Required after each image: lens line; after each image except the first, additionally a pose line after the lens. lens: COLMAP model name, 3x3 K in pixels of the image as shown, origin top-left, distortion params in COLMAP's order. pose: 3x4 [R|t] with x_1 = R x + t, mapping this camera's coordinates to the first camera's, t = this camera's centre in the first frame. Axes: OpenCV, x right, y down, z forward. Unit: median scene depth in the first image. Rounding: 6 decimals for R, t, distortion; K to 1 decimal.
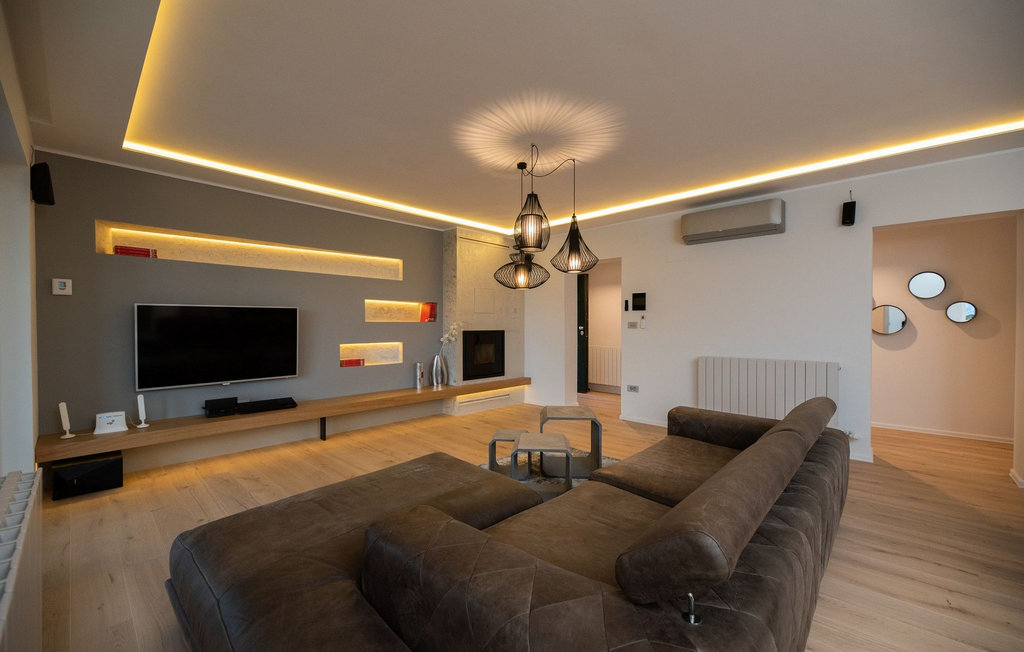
lens RADIAL K [[408.8, 0, 516.7], [0, 408.8, 328.5], [0, 0, 1]] dist [-0.001317, -0.001314]
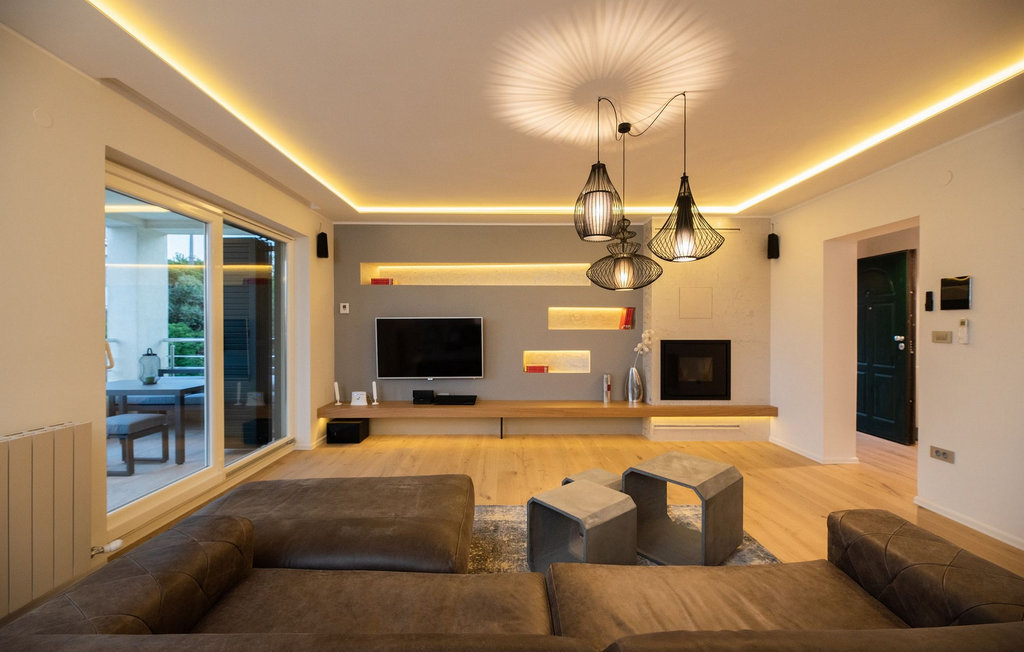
lens RADIAL K [[408.8, 0, 516.9], [0, 408.8, 326.3], [0, 0, 1]] dist [-0.001317, -0.001314]
pose [[0.698026, -0.001745, -0.716071, 0.349195], [-0.007899, 0.999917, -0.010137, -0.015688], [0.716029, 0.012732, 0.697954, 0.274373]]
